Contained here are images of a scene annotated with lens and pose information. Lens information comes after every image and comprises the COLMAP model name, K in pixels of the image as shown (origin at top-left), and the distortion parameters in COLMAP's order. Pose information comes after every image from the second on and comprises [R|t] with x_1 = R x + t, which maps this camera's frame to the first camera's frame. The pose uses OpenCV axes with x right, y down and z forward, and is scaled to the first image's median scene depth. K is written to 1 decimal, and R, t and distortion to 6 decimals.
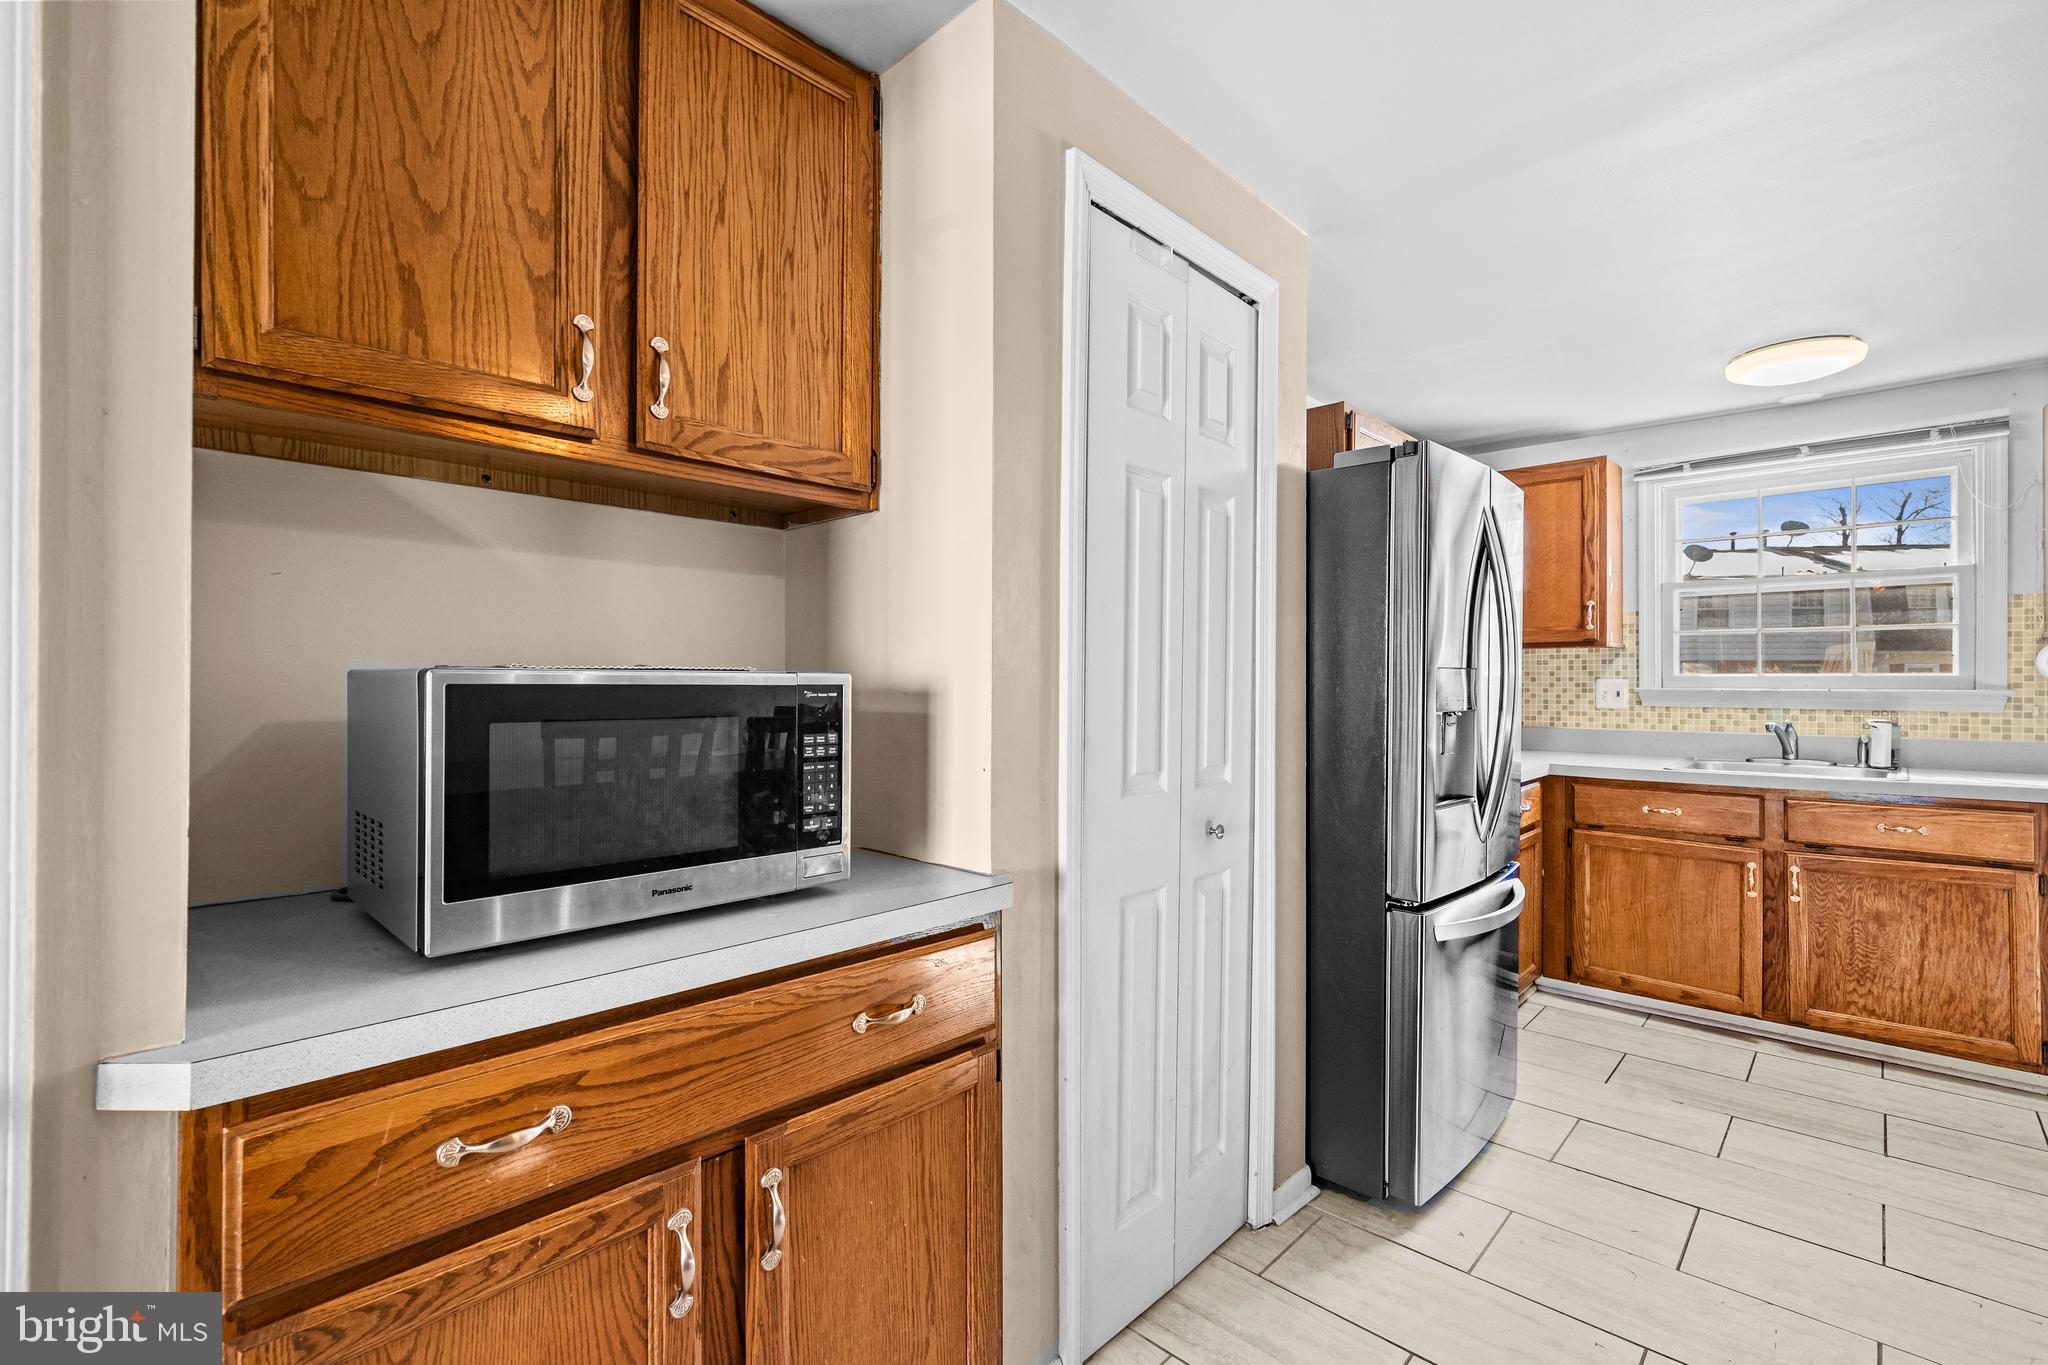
lens RADIAL K [[909.9, 0, 1024.9], [0, 909.9, 671.8], [0, 0, 1]] dist [0.000656, 0.000094]
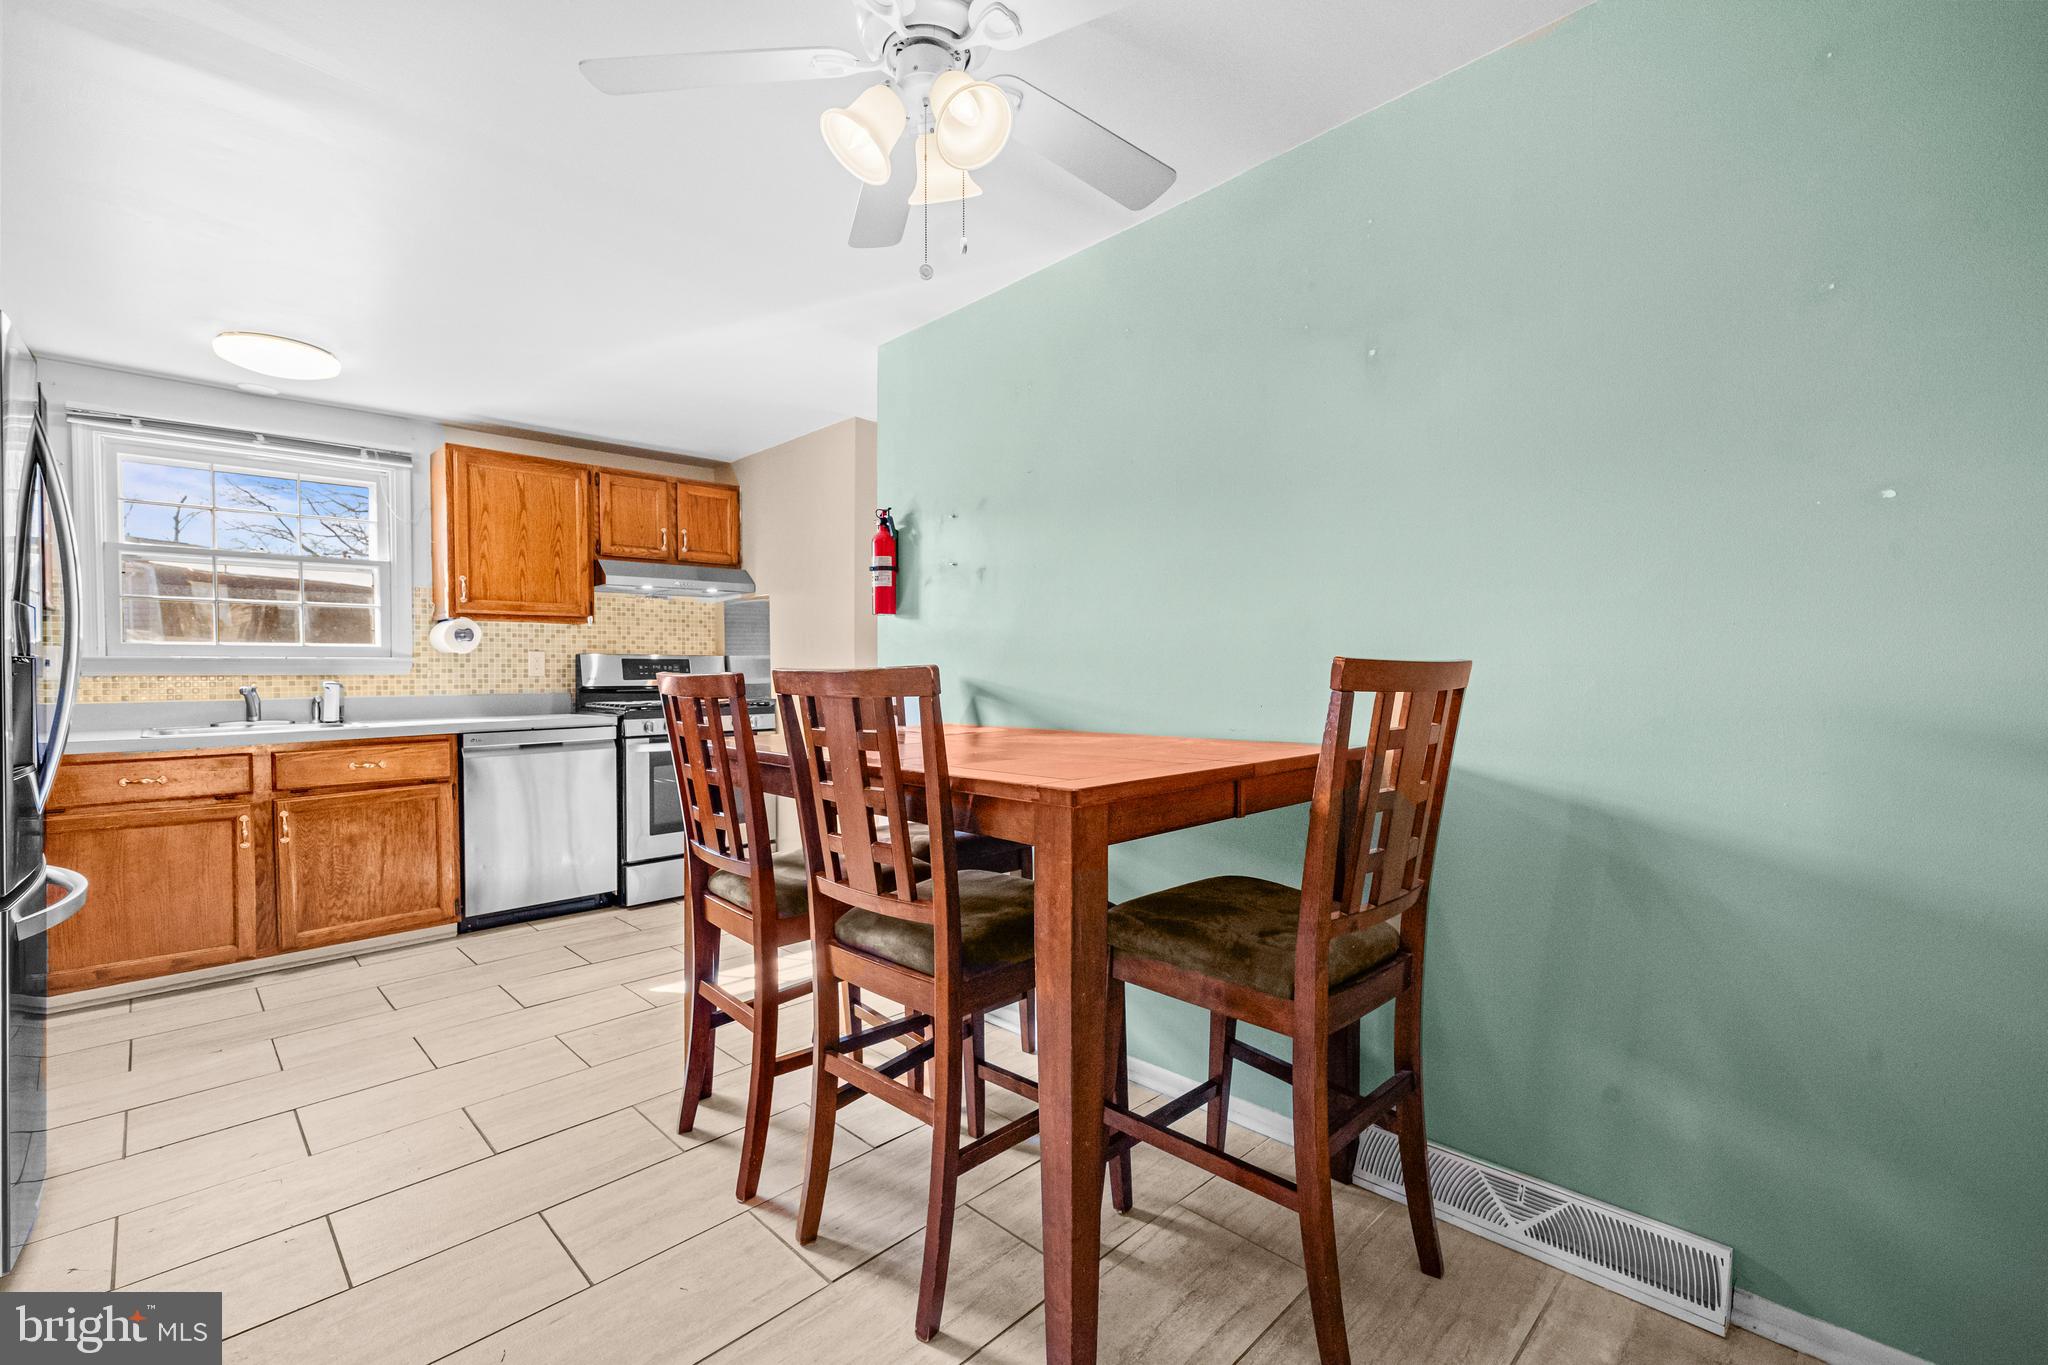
lens RADIAL K [[874.2, 0, 1020.9], [0, 874.2, 690.6], [0, 0, 1]] dist [-0.001412, -0.000224]
pose [[0.031335, -0.022855, 0.999248, -0.191735], [-0.003757, 0.999729, 0.022983, 0.036273], [-0.999502, -0.004474, 0.031241, 0.059873]]
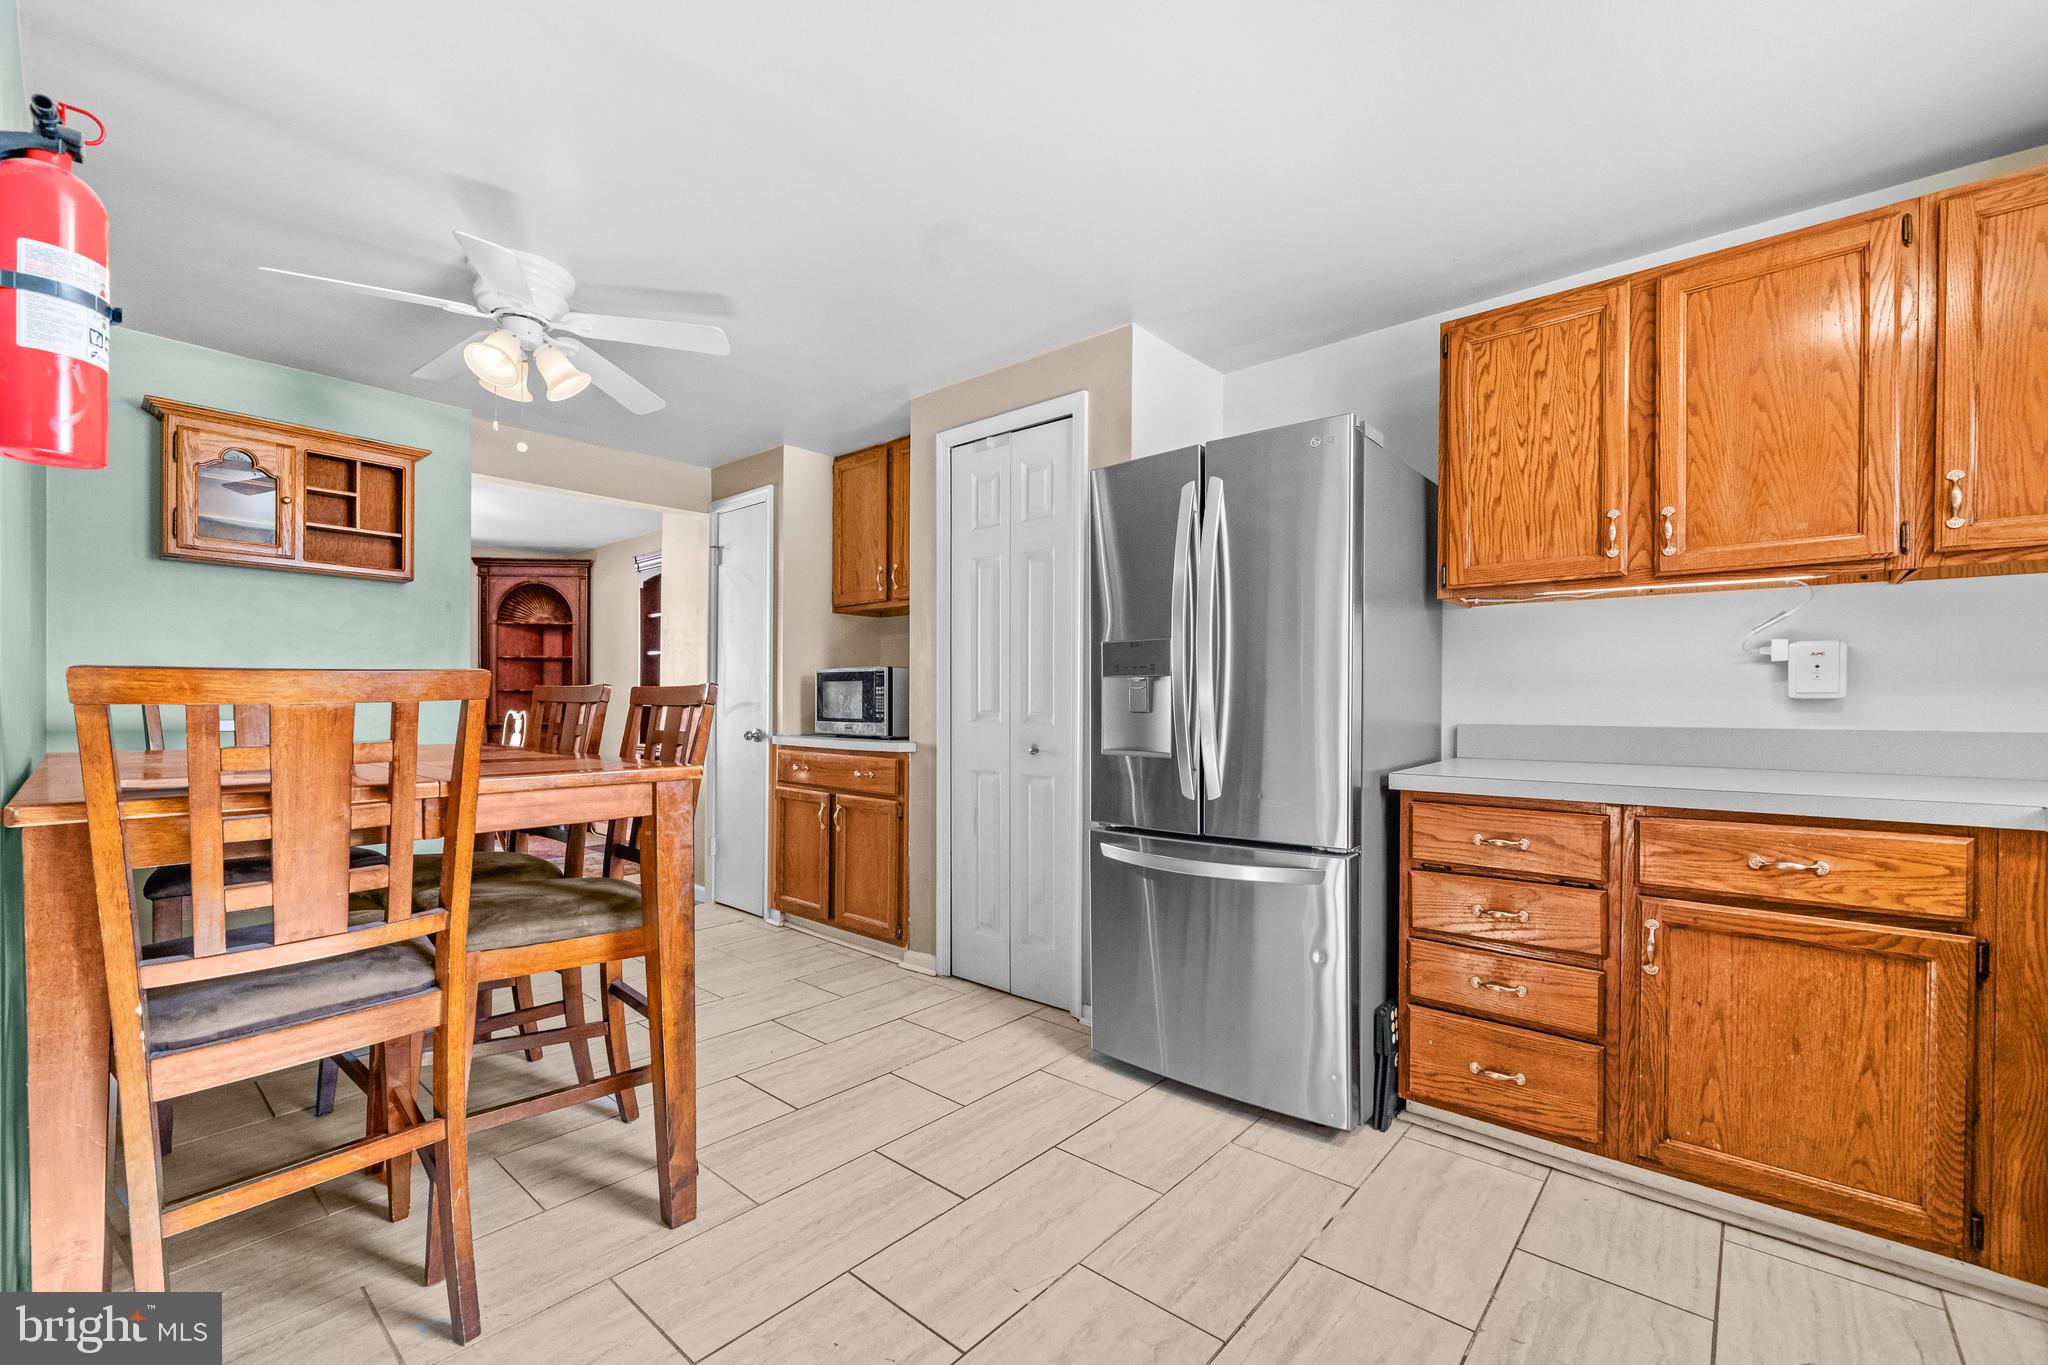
lens RADIAL K [[846.7, 0, 1017.5], [0, 846.7, 712.9], [0, 0, 1]] dist [-0.002824, -0.000064]
pose [[0.037611, 0.006657, -0.999270, 1.109699], [0.006107, 0.999958, 0.006891, 0.058215], [0.999274, -0.006362, 0.037569, 0.566368]]
